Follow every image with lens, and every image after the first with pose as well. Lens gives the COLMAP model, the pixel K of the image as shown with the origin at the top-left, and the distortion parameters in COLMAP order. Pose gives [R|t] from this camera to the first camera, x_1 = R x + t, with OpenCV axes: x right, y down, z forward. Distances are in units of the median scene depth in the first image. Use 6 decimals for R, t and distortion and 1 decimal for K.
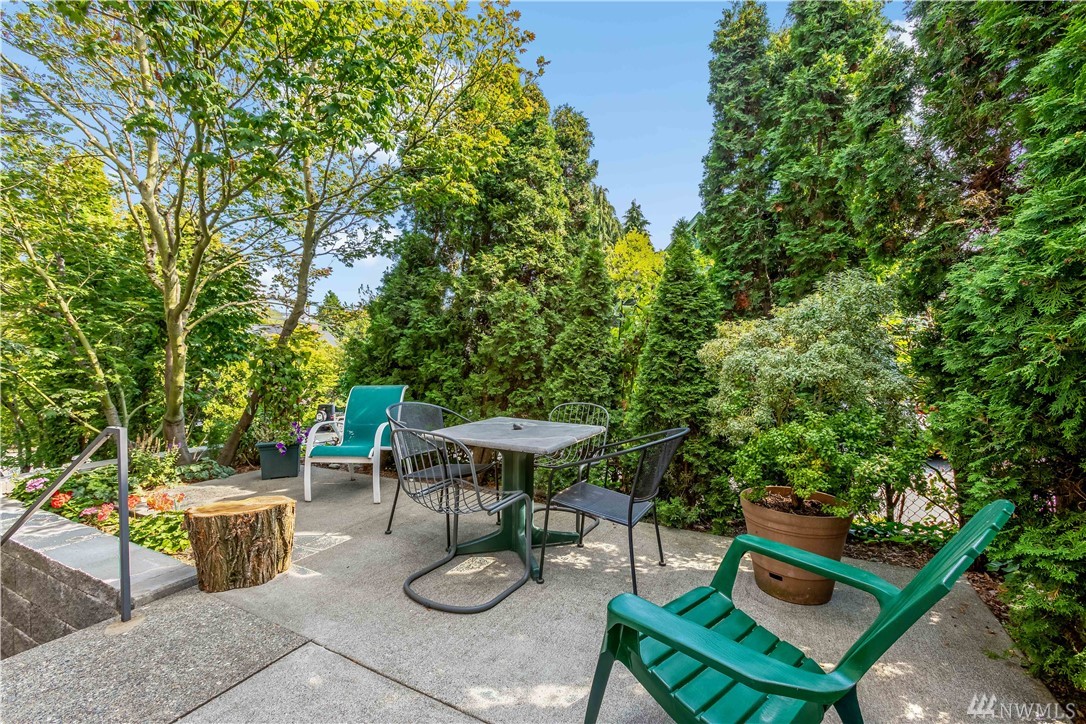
lens RADIAL K [[500.3, 0, 543.9], [0, 500.3, 335.1], [0, 0, 1]] dist [-0.002143, 0.000280]
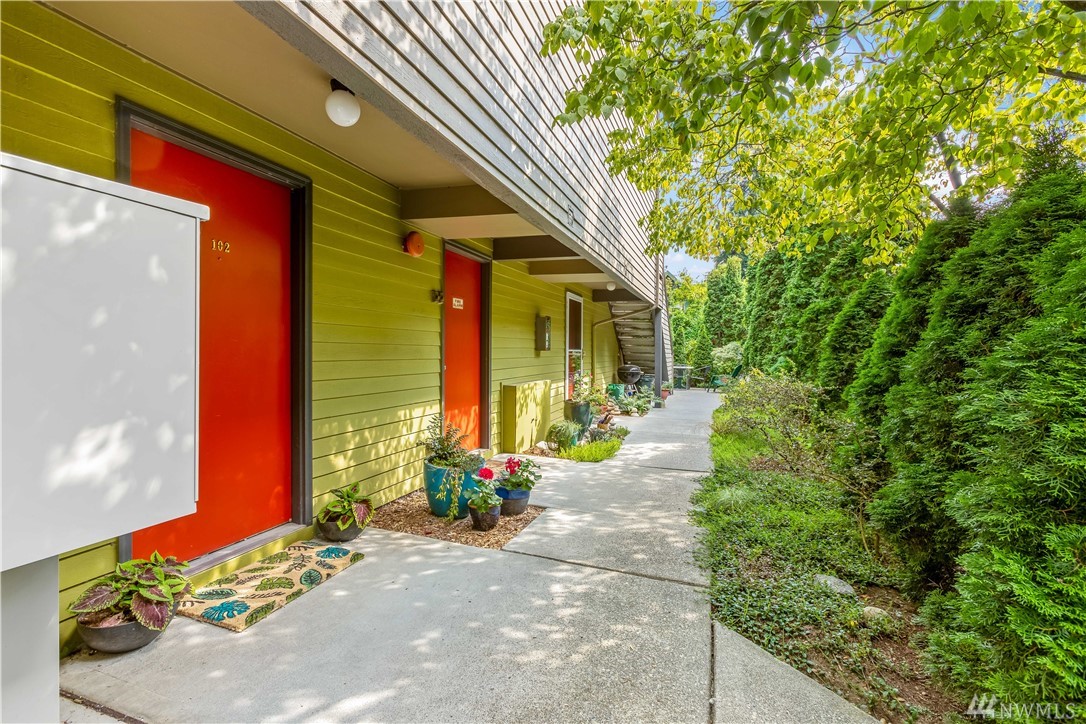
lens RADIAL K [[498.2, 0, 541.6], [0, 498.2, 347.7], [0, 0, 1]] dist [-0.000165, 0.000204]
pose [[0.993552, -0.000963, 0.113377, -1.873620], [0.000106, 0.999971, 0.007565, -0.058211], [-0.113381, -0.007504, 0.993523, -3.692830]]
